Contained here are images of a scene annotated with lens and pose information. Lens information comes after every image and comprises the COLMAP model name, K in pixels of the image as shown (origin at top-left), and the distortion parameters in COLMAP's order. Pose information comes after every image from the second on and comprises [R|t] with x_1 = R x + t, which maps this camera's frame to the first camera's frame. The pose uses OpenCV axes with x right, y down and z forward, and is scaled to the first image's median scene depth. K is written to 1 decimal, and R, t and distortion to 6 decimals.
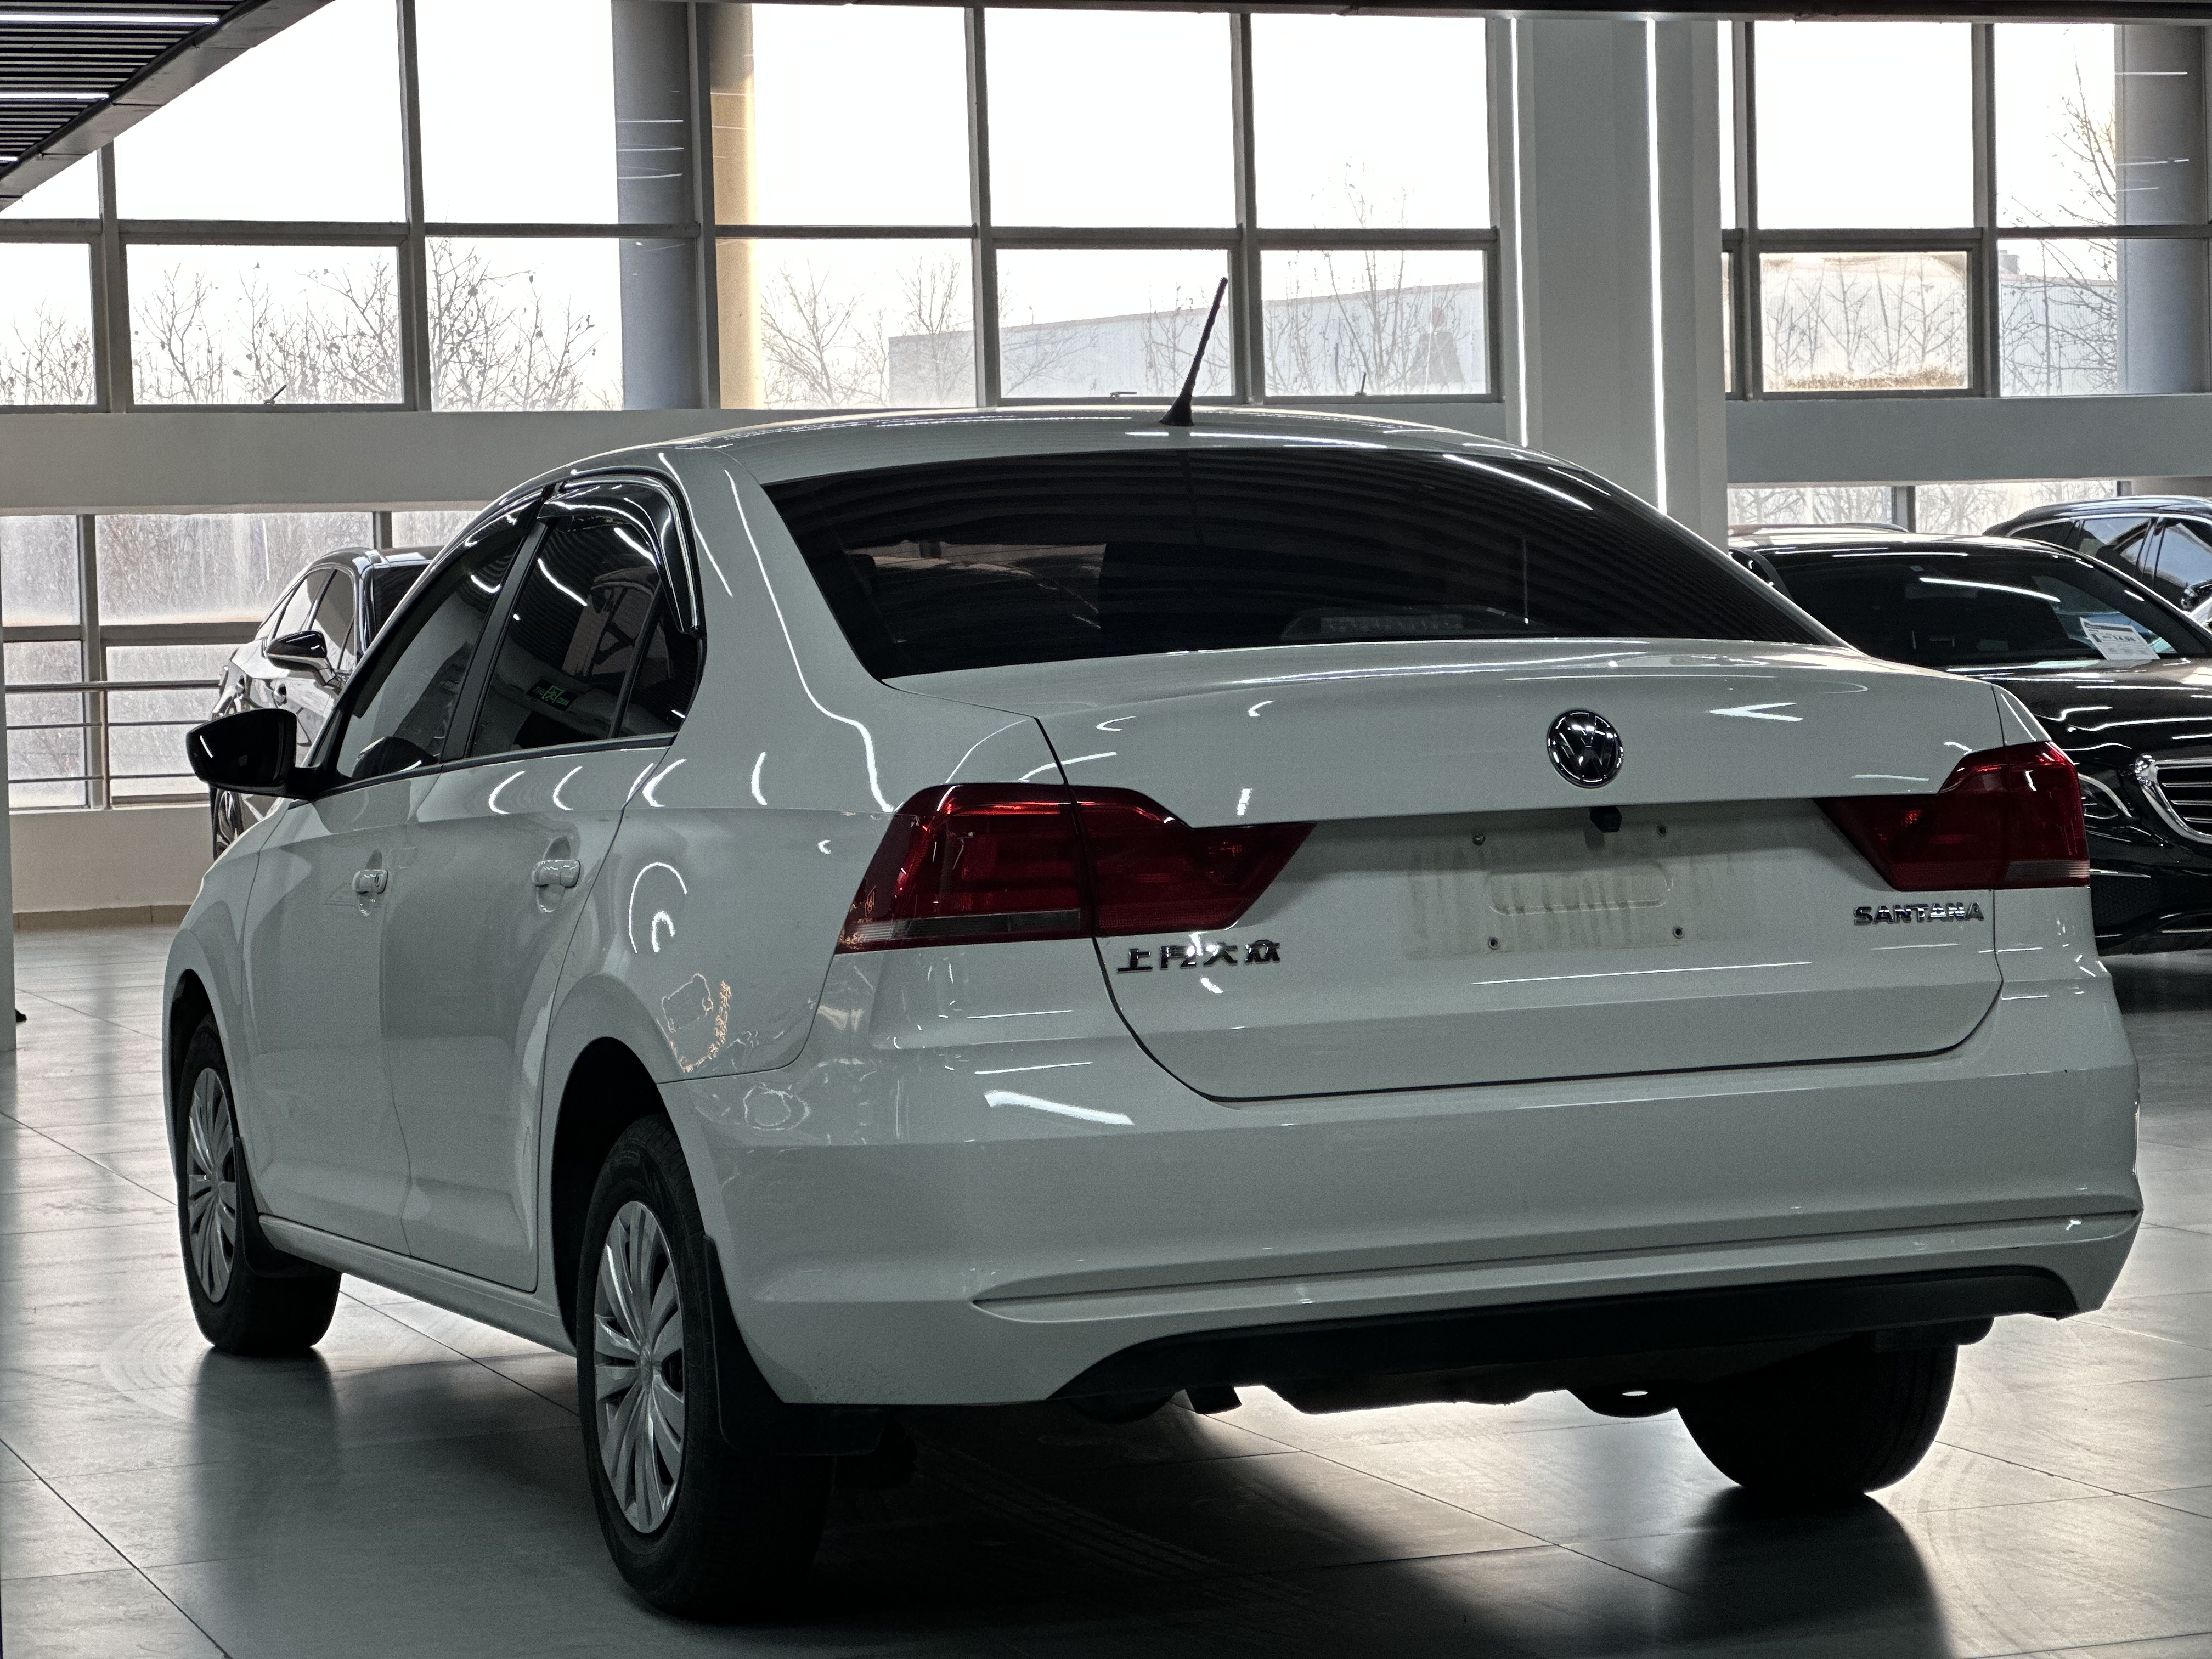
lens RADIAL K [[5696.3, 0, 1106.0], [0, 5696.3, 829.5], [0, 0, 1]] dist [0.017451, 0.201643]
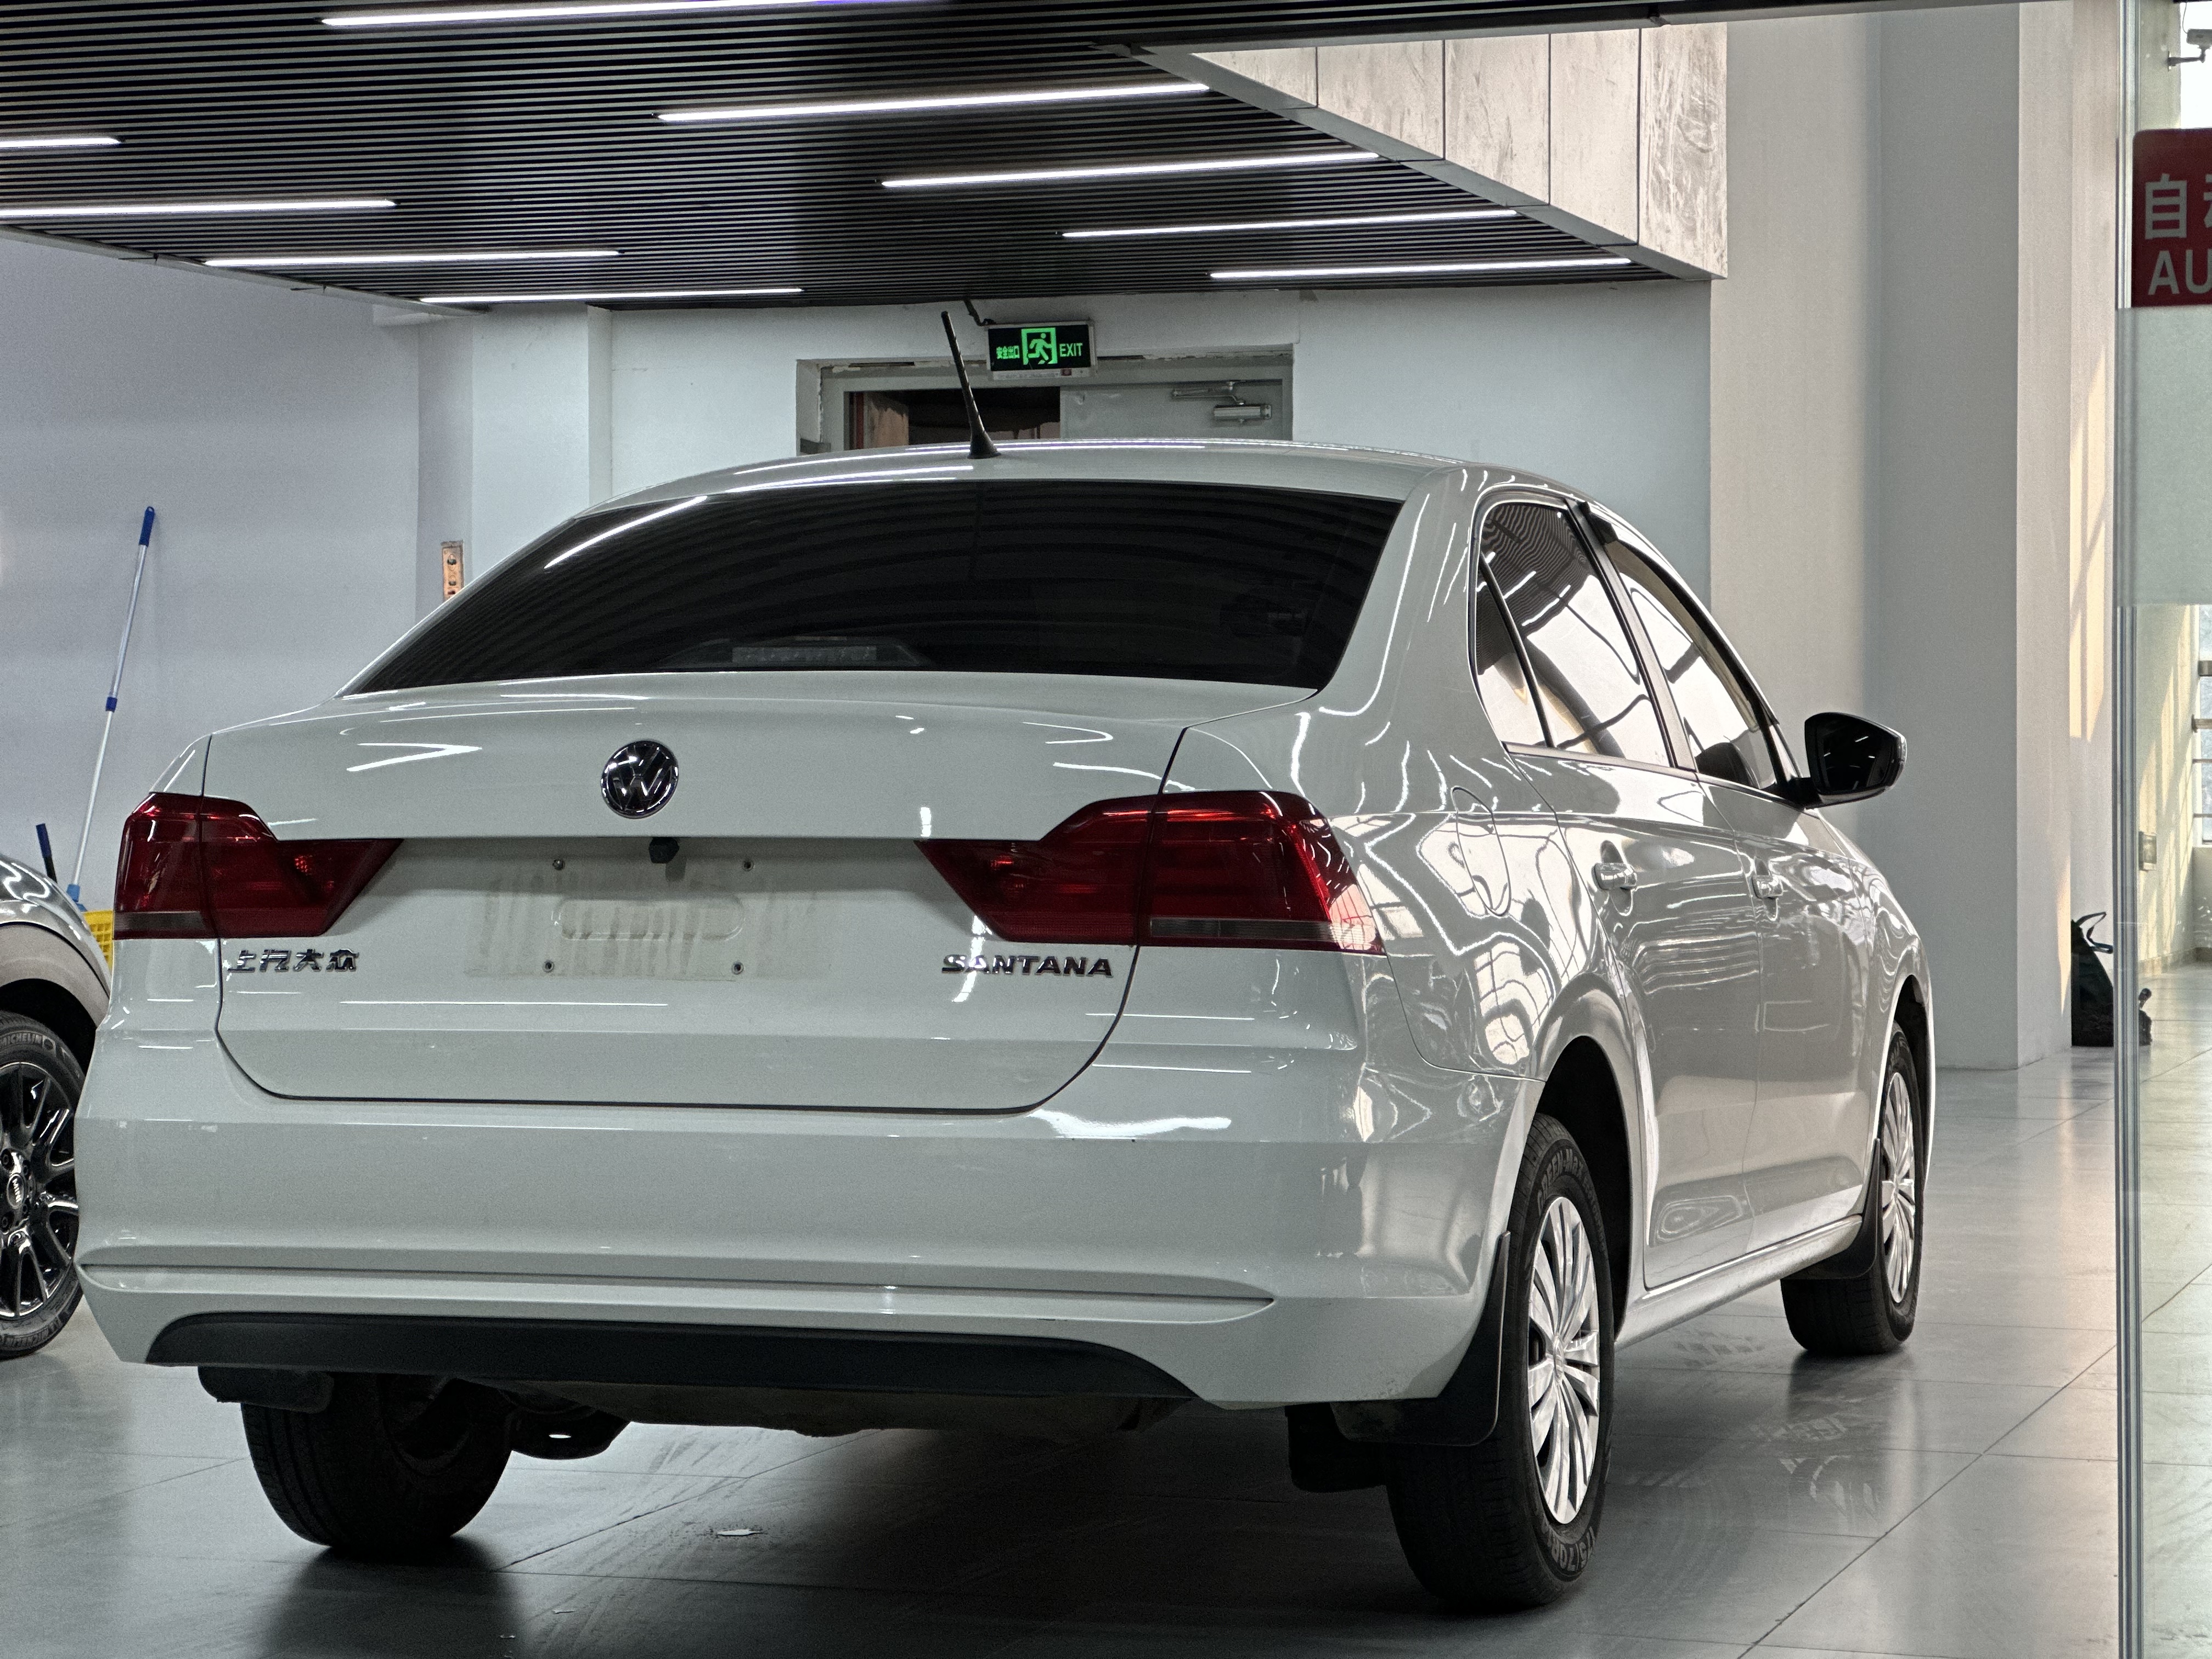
lens RADIAL K [[4974.6, 0, 1106.0], [0, 4974.6, 829.5], [0, 0, 1]] dist [0.029201, 0.310339]
pose [[0.739454, 0.041749, -0.671912, 0.740377], [-0.036993, 0.999087, 0.021366, -0.027409], [0.672190, 0.009057, 0.740323, 0.401185]]
